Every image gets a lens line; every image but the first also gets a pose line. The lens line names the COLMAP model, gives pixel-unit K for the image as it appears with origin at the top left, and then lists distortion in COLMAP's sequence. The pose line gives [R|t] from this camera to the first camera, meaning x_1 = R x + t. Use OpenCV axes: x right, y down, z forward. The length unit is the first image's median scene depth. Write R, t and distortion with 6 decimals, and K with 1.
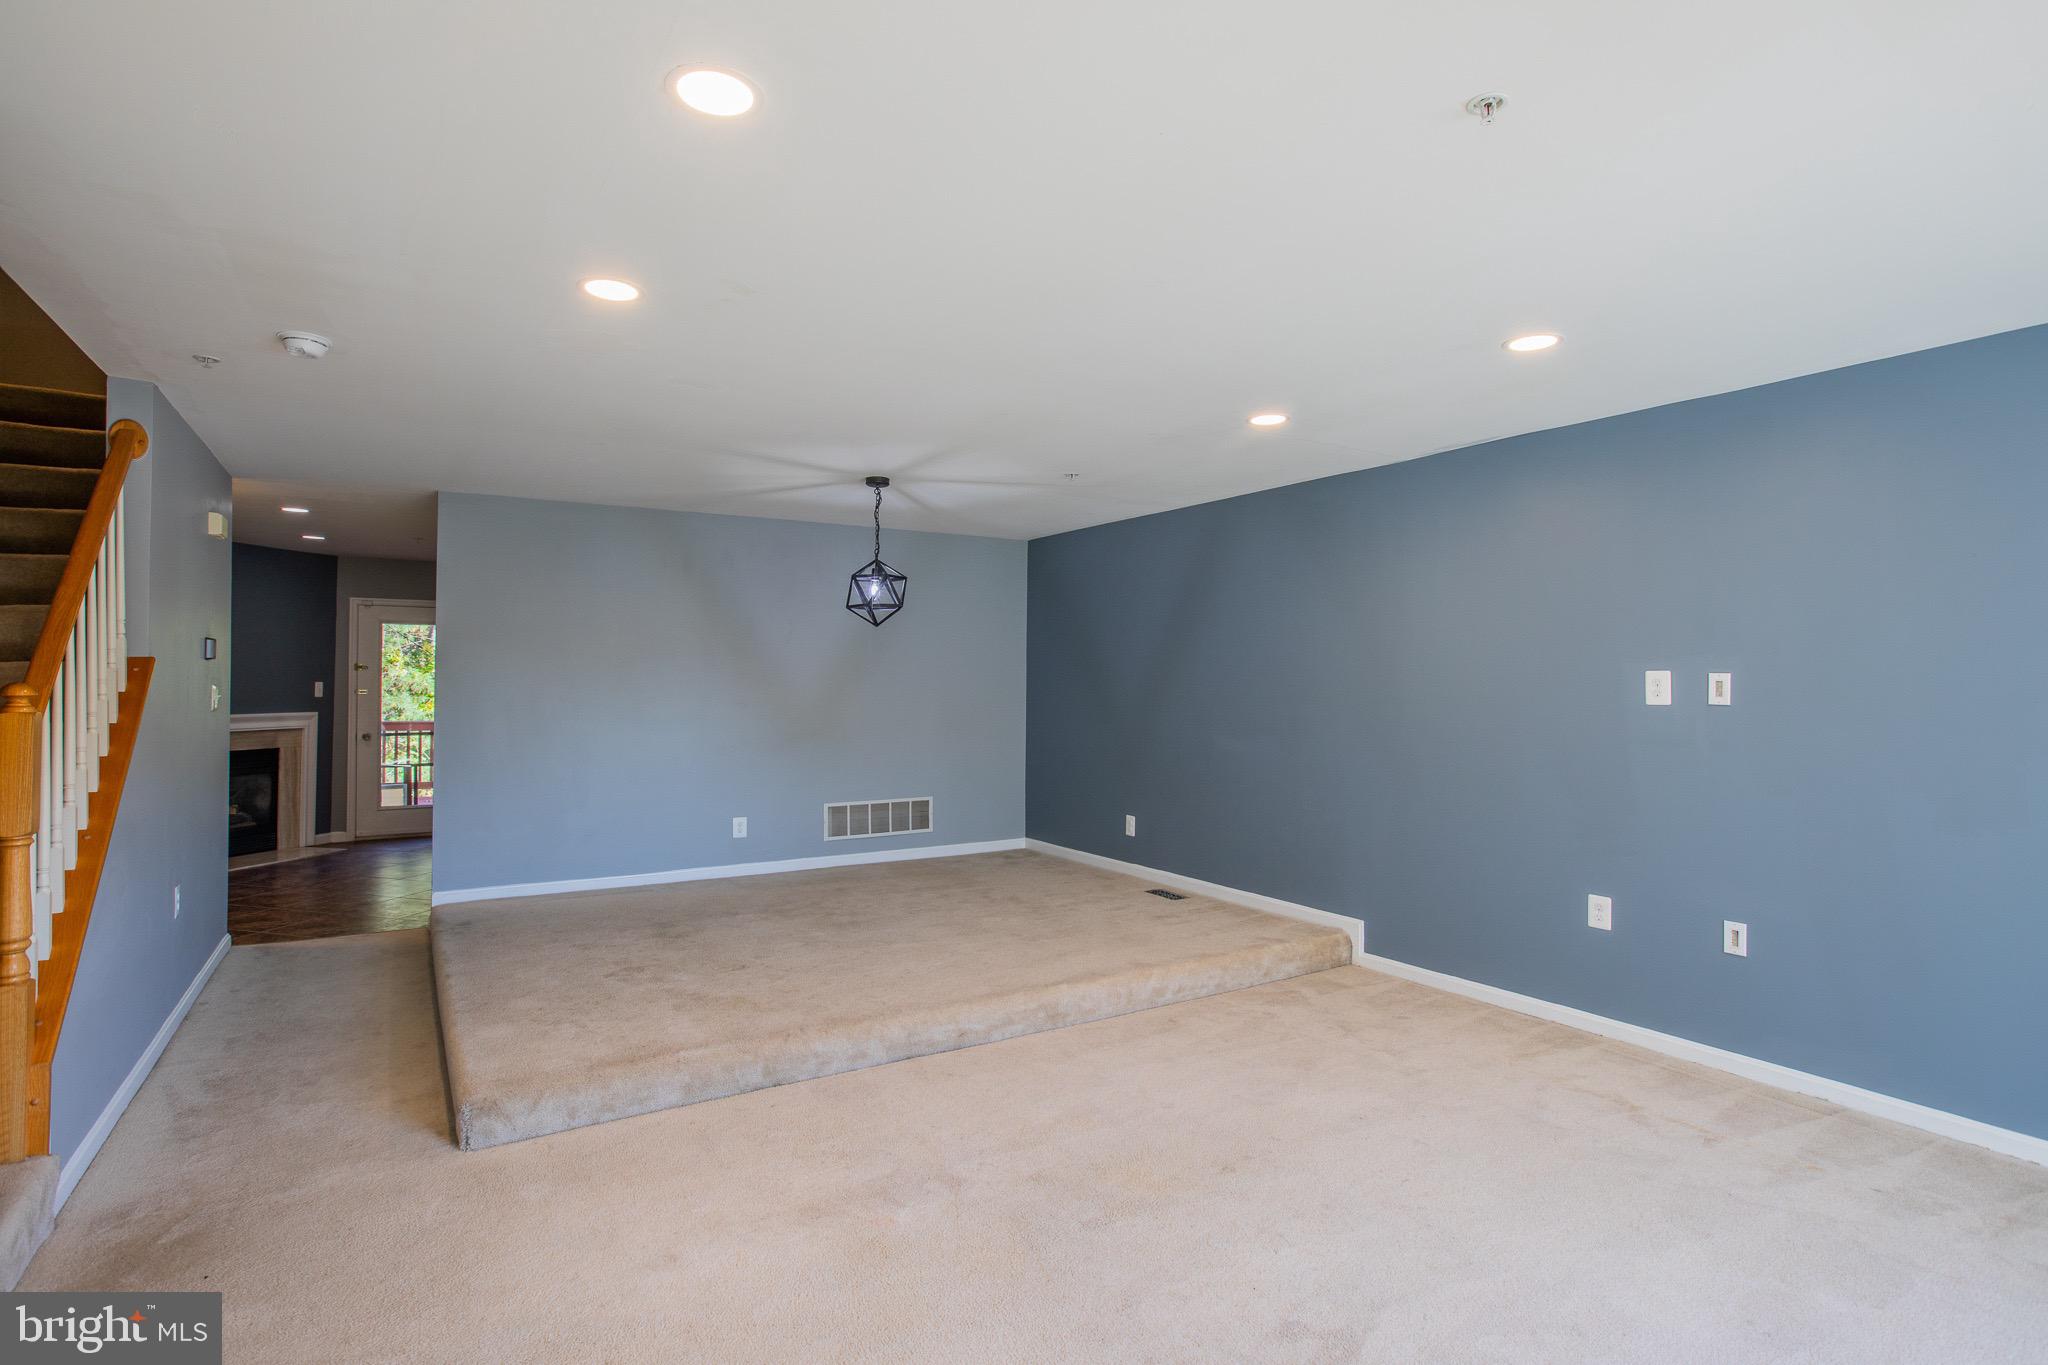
lens RADIAL K [[1009.0, 0, 1044.0], [0, 1009.0, 683.9], [0, 0, 1]] dist [-0.047070, -0.000027]
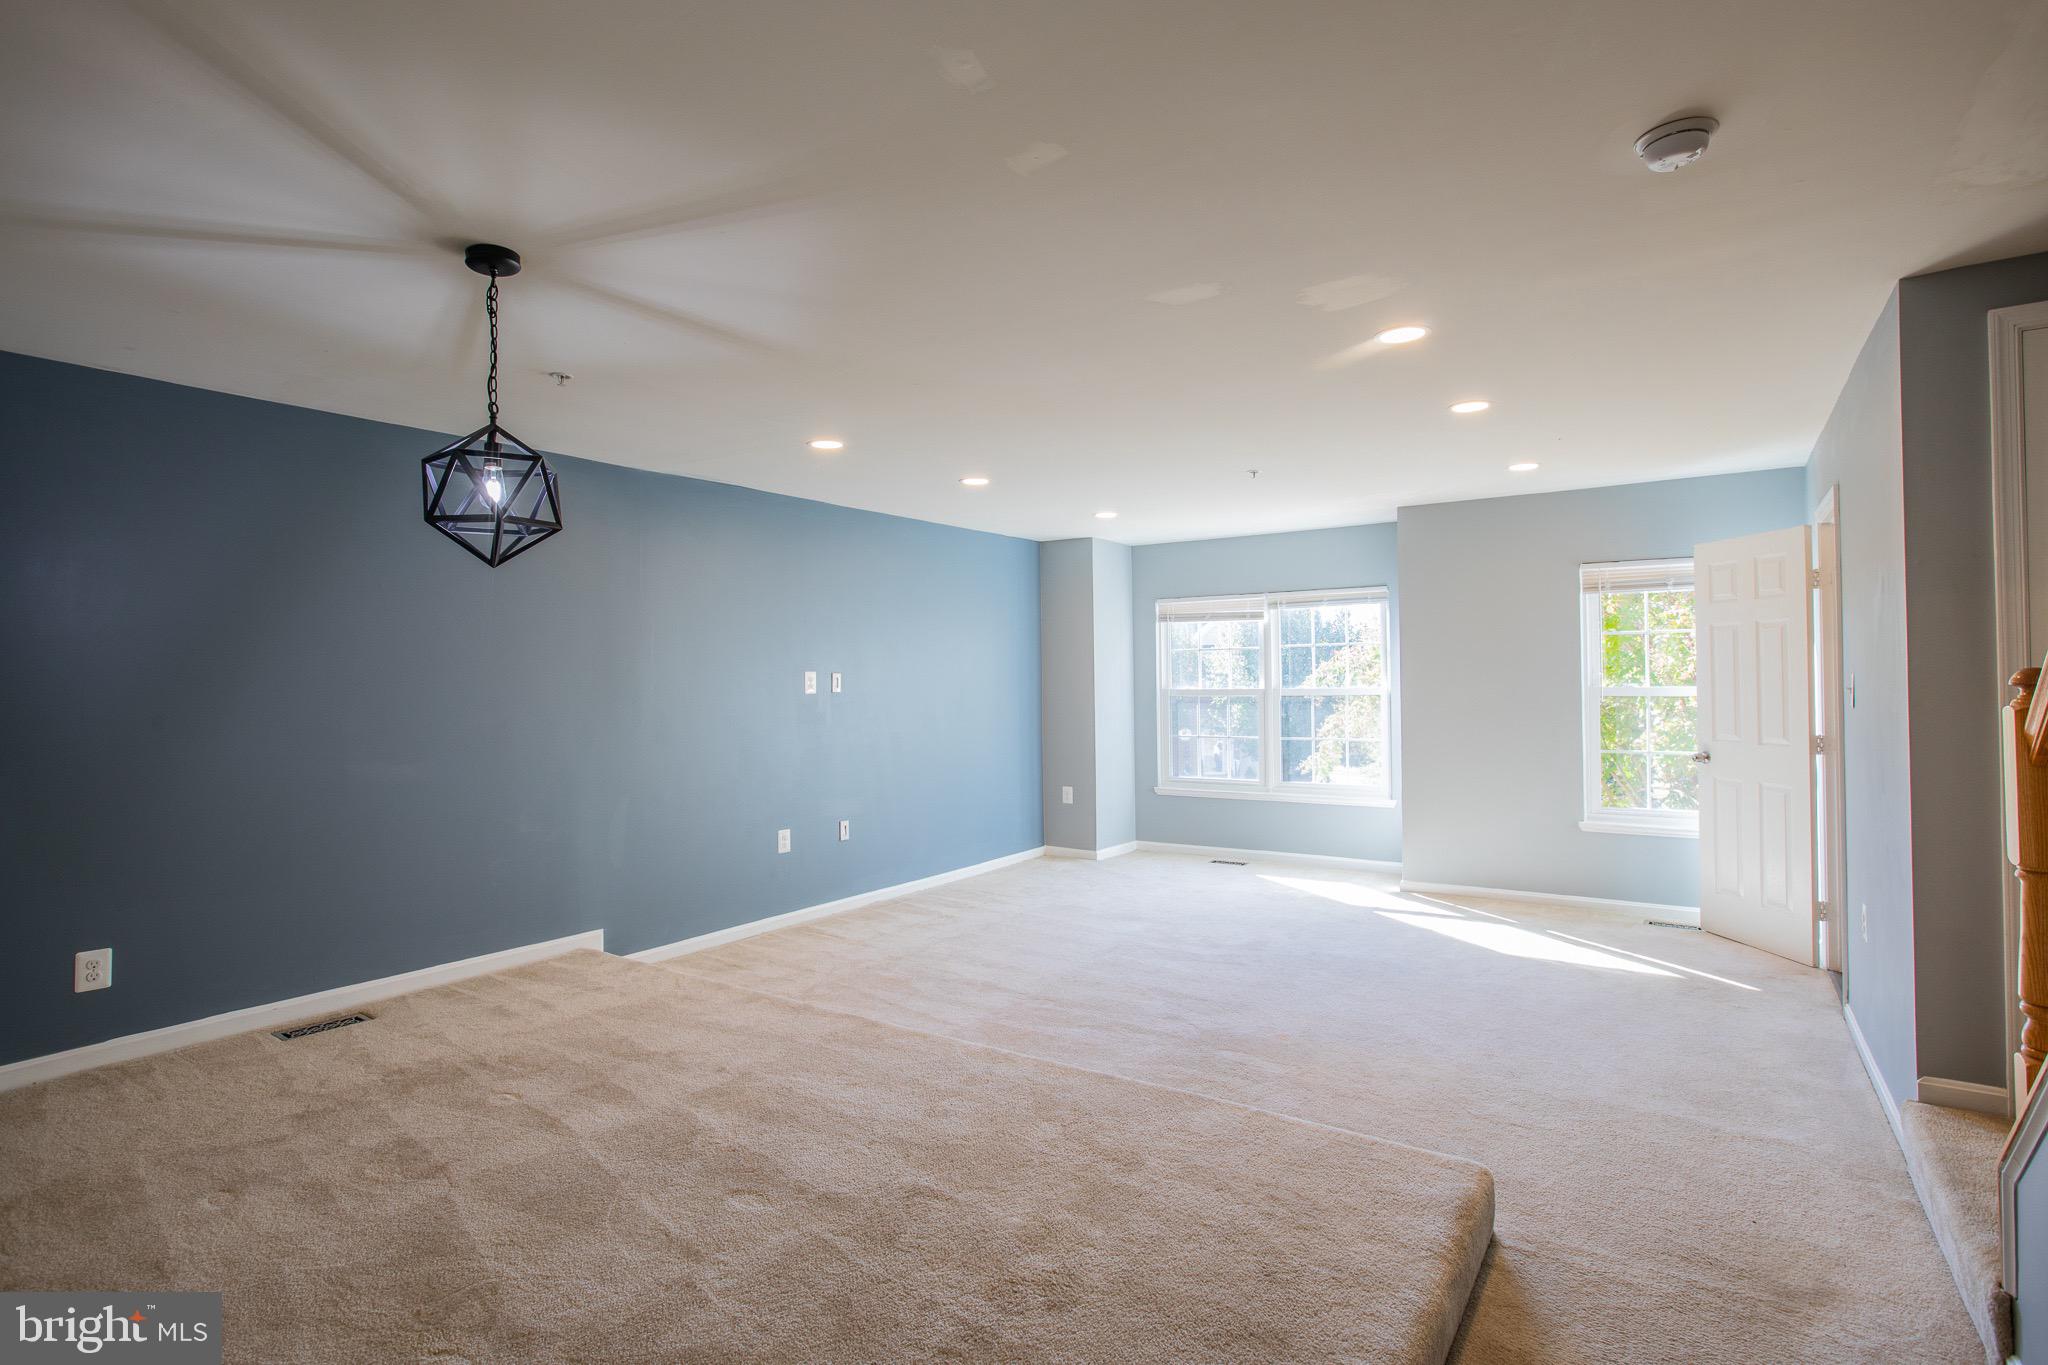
lens RADIAL K [[1004.7, 0, 1021.1], [0, 1004.7, 668.9], [0, 0, 1]] dist [-0.052519, 0.019193]
pose [[-0.395206, 0.004678, 0.918581, -0.675052], [0.002095, 0.999989, -0.004191, -0.007958], [-0.918590, 0.000268, -0.395211, 0.943316]]
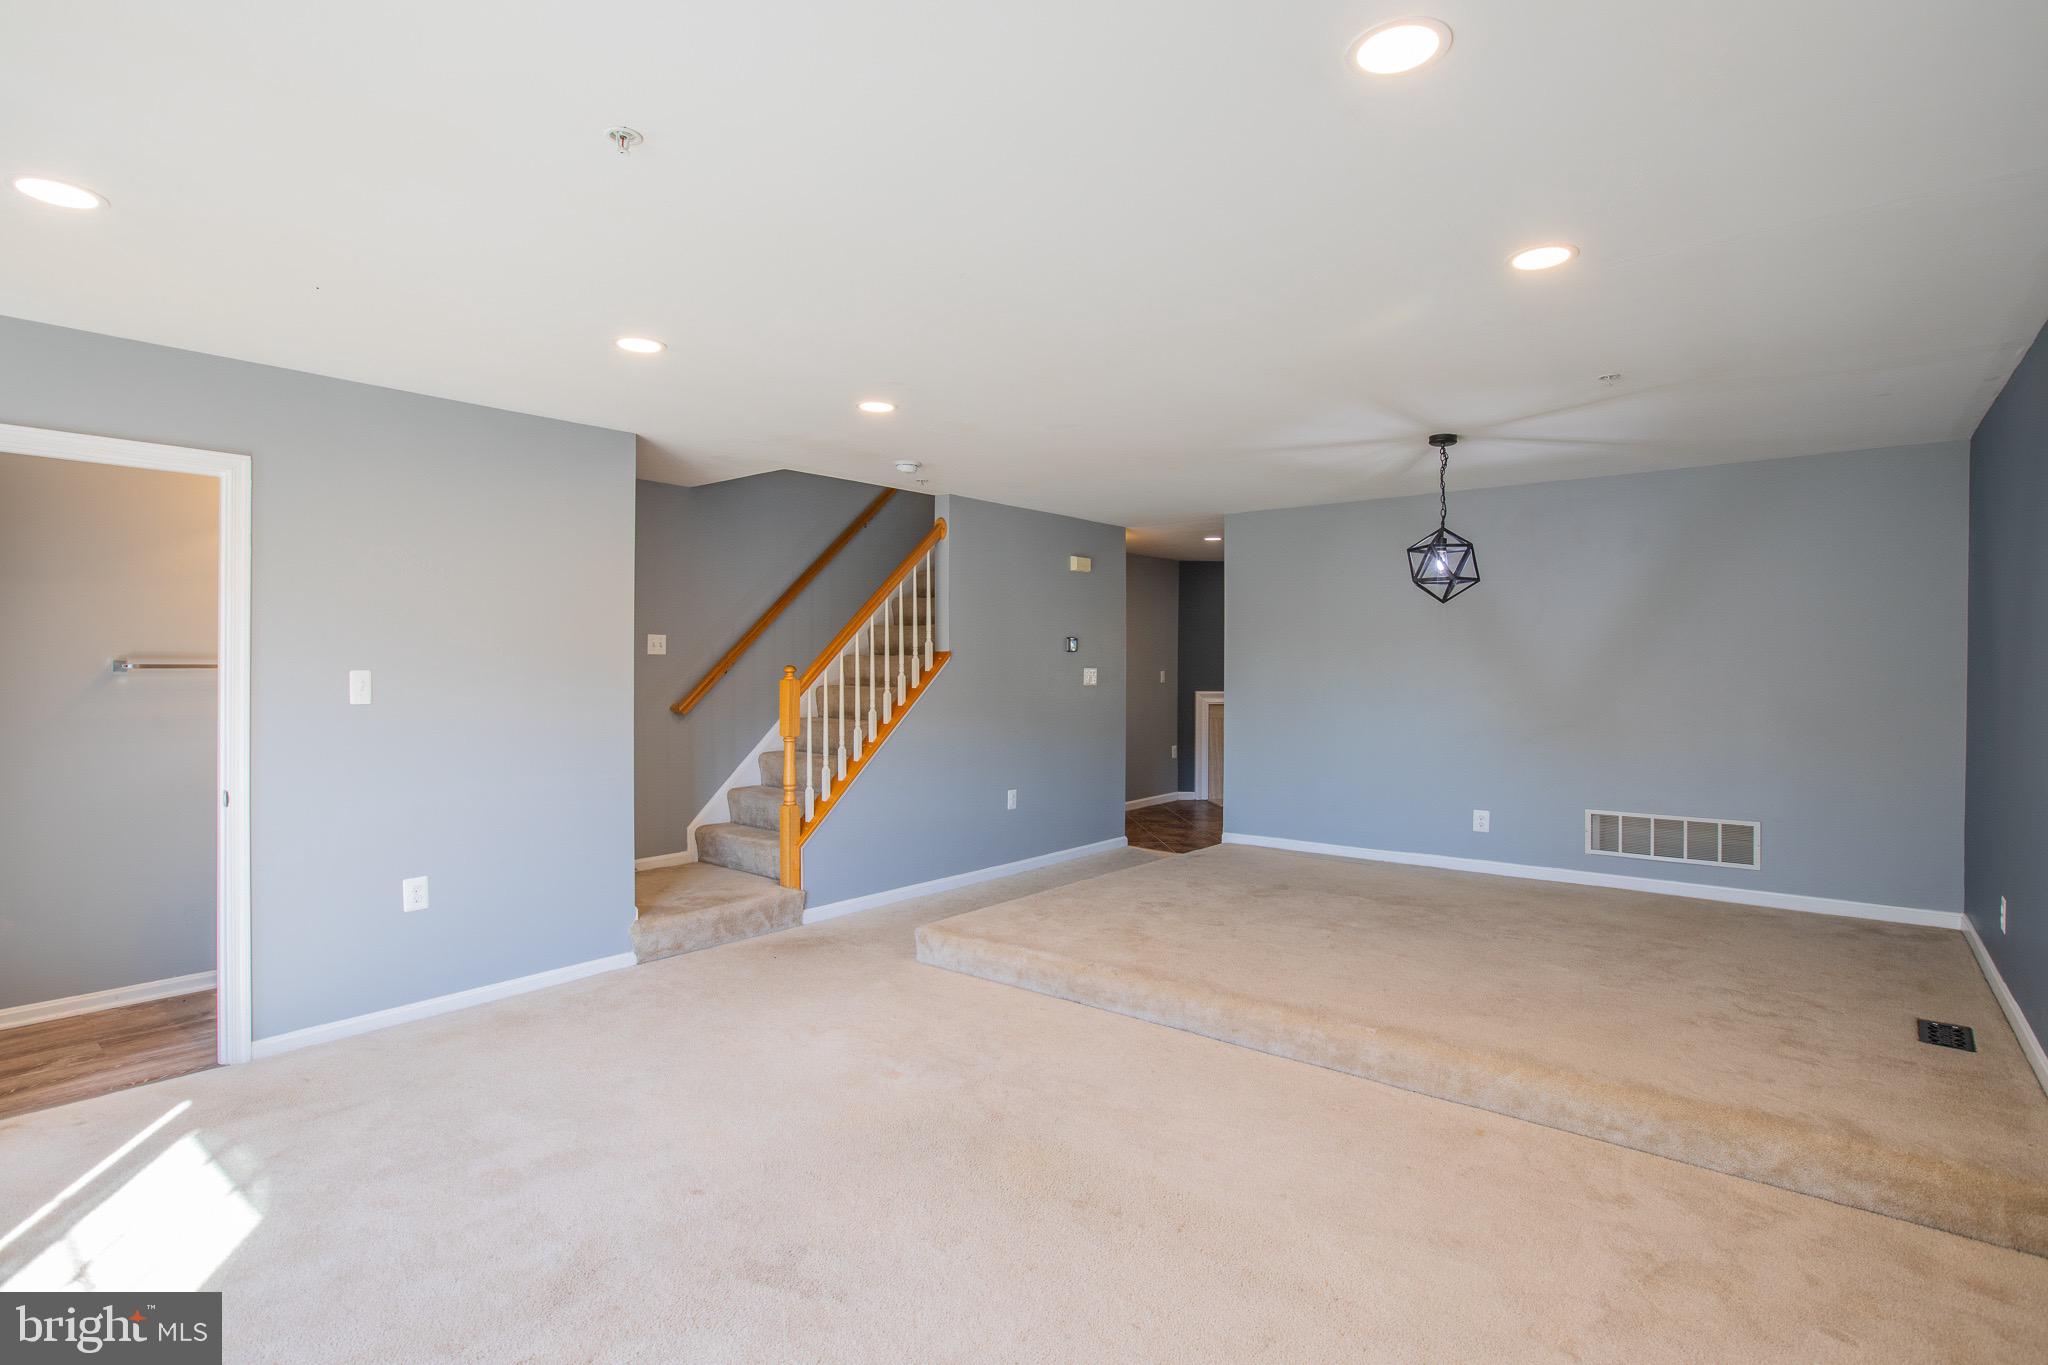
lens RADIAL K [[1004.7, 0, 1021.1], [0, 1004.7, 668.9], [0, 0, 1]] dist [-0.052519, 0.019193]
pose [[0.298072, -0.004298, -0.954534, 0.557018], [-0.002155, 0.999984, -0.005175, 0.007190], [0.954541, 0.003600, 0.298058, 0.375855]]
